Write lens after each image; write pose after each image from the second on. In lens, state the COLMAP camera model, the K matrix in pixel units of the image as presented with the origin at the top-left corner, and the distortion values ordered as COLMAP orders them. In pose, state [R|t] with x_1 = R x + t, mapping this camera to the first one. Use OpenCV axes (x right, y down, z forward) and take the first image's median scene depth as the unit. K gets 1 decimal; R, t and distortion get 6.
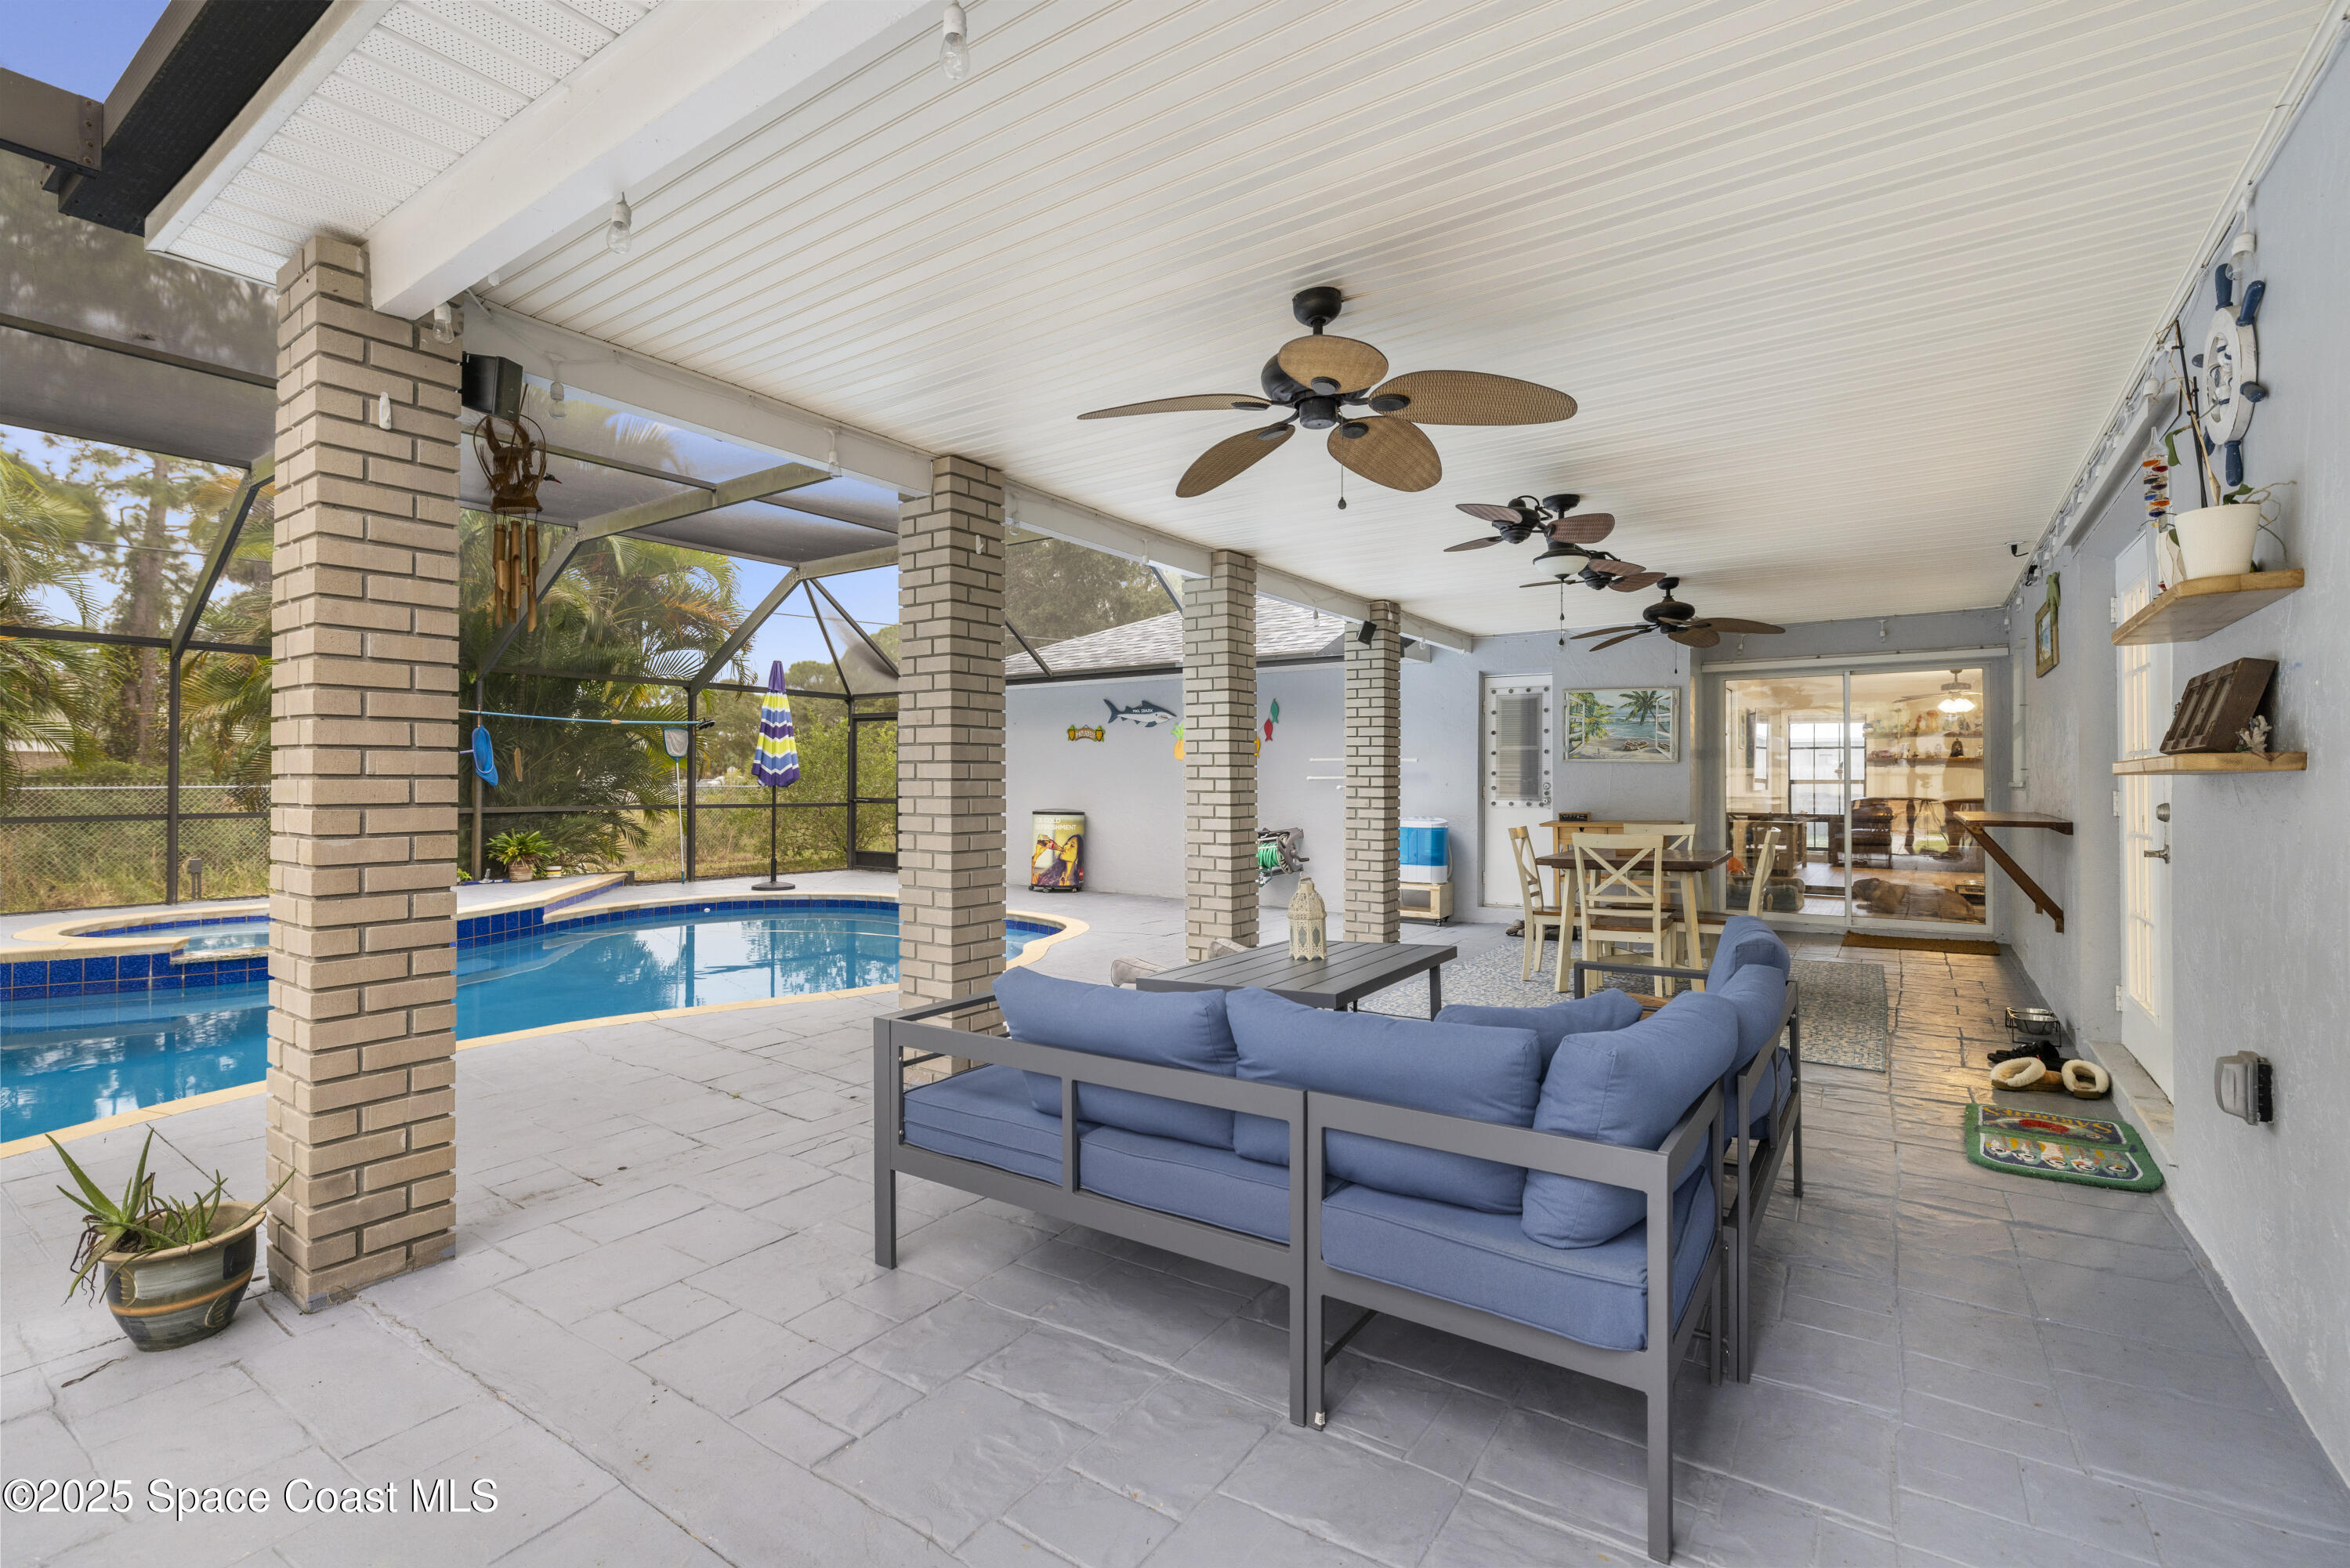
lens RADIAL K [[1044.2, 0, 1152.1], [0, 1044.2, 769.8], [0, 0, 1]] dist [-0.003454, 0.000581]
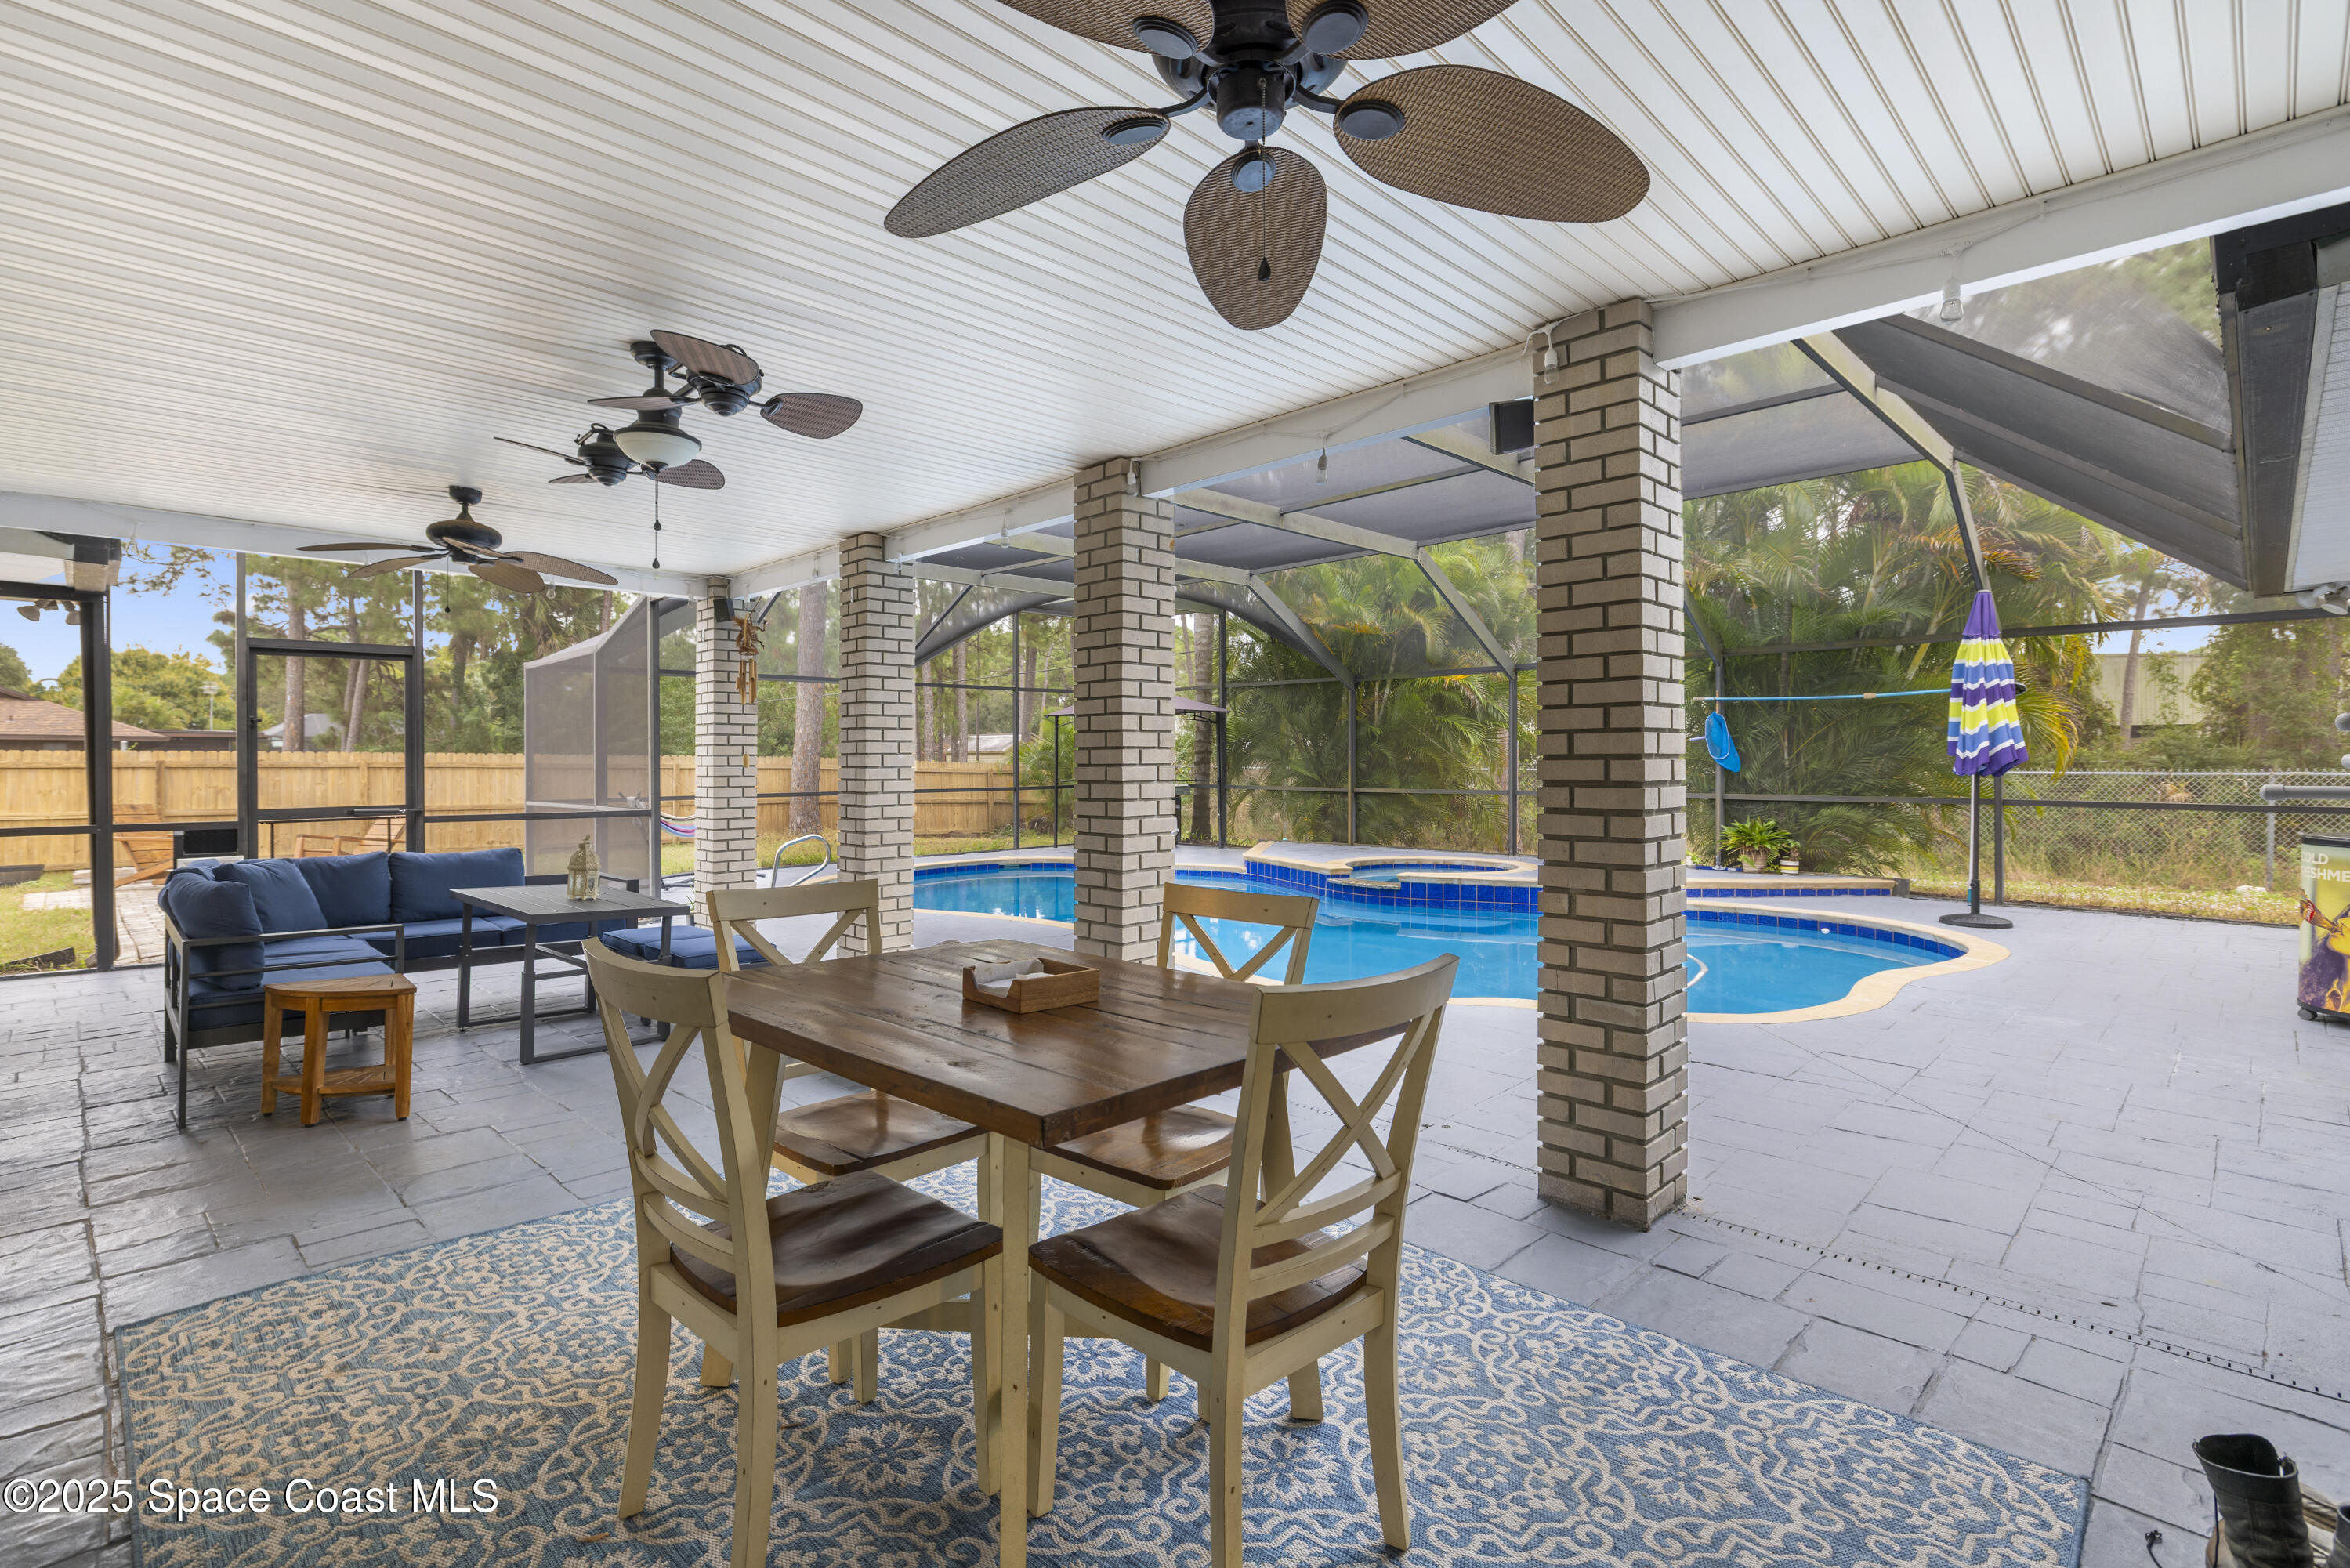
lens RADIAL K [[1117.9, 0, 1189.7], [0, 1117.9, 773.5], [0, 0, 1]] dist [-0.002575, 0.001814]
pose [[-0.153593, 0.005791, -0.988117, 0.443706], [0.010413, 0.999937, 0.004242, 0.006312], [0.988079, -0.009638, -0.153644, 0.604576]]
